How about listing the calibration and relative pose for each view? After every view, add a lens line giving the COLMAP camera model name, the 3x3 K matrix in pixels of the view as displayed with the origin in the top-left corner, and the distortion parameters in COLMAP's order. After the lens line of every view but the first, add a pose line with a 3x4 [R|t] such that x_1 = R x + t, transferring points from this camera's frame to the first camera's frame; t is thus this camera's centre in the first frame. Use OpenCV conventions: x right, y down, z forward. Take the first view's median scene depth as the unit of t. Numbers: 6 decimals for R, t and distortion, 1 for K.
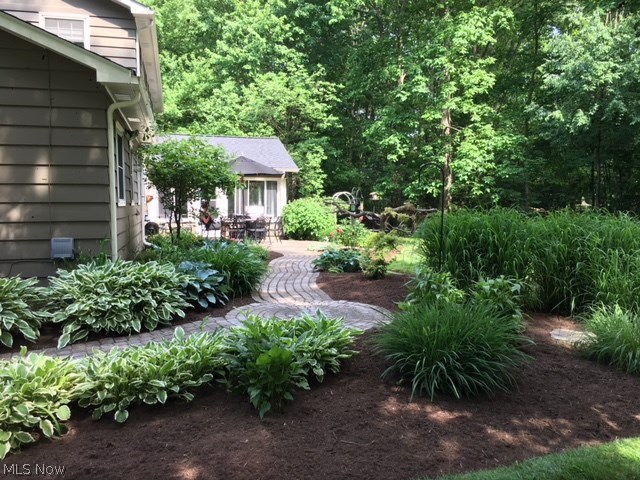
lens RADIAL K [[536.4, 0, 316.0], [0, 536.4, 241.2], [0, 0, 1]] dist [0.086068, -0.127722]
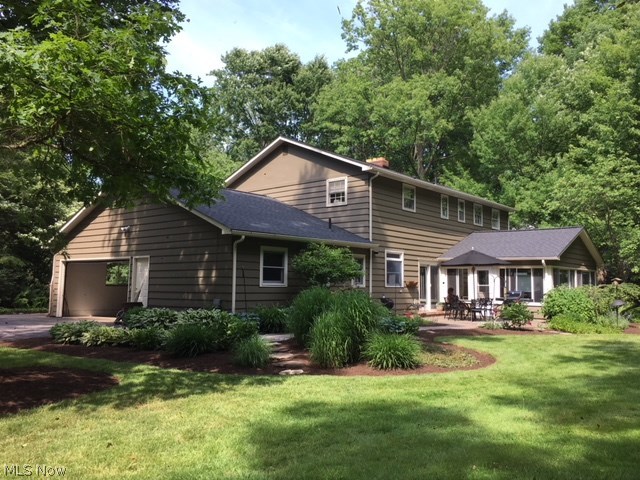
lens RADIAL K [[536.4, 0, 316.0], [0, 536.4, 241.2], [0, 0, 1]] dist [0.086068, -0.127722]
pose [[0.575391, -0.066912, -0.815137, 0.628726], [-0.066810, 0.989472, -0.128383, 0.004964], [0.815145, 0.128330, 0.564862, 0.000731]]
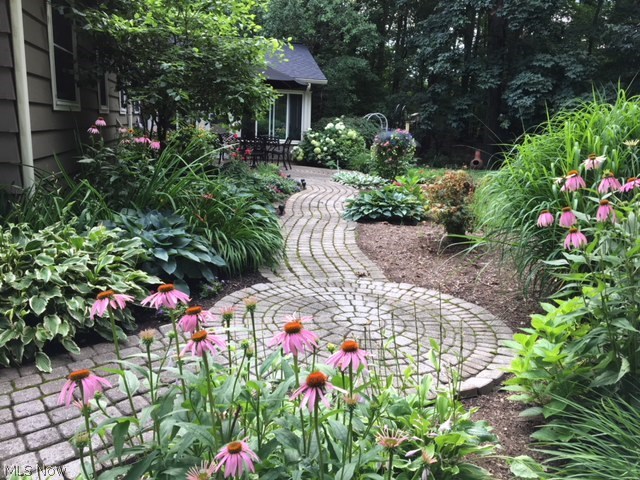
lens RADIAL K [[536.4, 0, 316.0], [0, 536.4, 241.2], [0, 0, 1]] dist [0.086068, -0.127722]
pose [[0.998479, 0.045632, -0.030931, -0.013407], [-0.040837, 0.989161, 0.141042, -0.007311], [0.037032, -0.139564, 0.989520, 0.150995]]
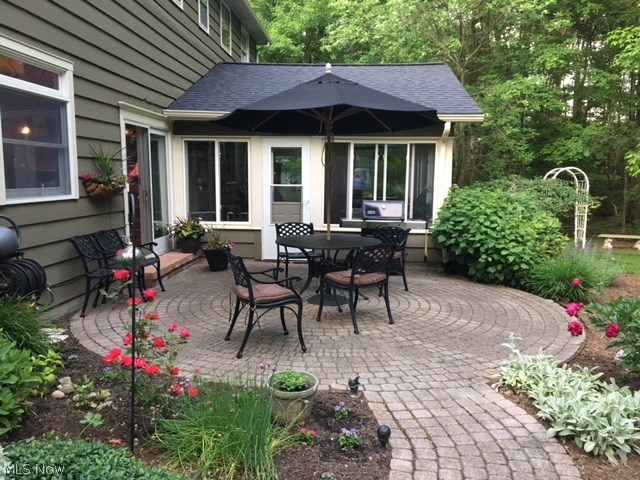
lens RADIAL K [[536.4, 0, 316.0], [0, 536.4, 241.2], [0, 0, 1]] dist [0.086068, -0.127722]
pose [[0.946764, 0.046633, -0.318533, -0.018674], [-0.030970, 0.998057, 0.054064, -0.059511], [0.320435, -0.041321, 0.946369, 0.600882]]
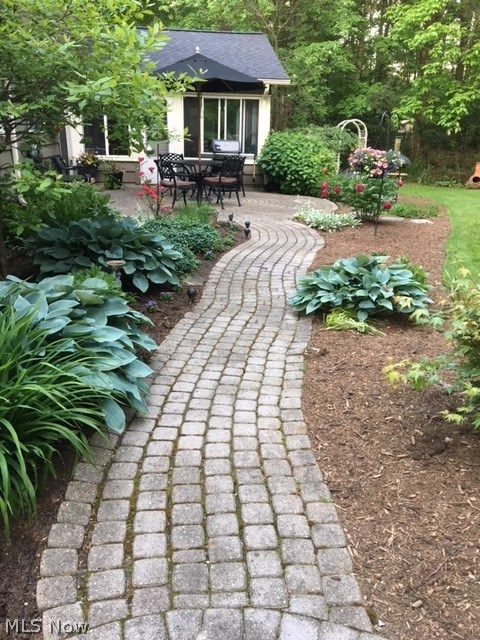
lens RADIAL K [[536.4, 0, 240.0], [0, 536.4, 320.0], [0, 0, 1]] dist [0.086068, -0.127722]
pose [[0.991766, 0.059374, -0.113471, -0.001028], [-0.027540, 0.964183, 0.263805, -0.029844], [0.125070, -0.258508, 0.957878, 0.315878]]
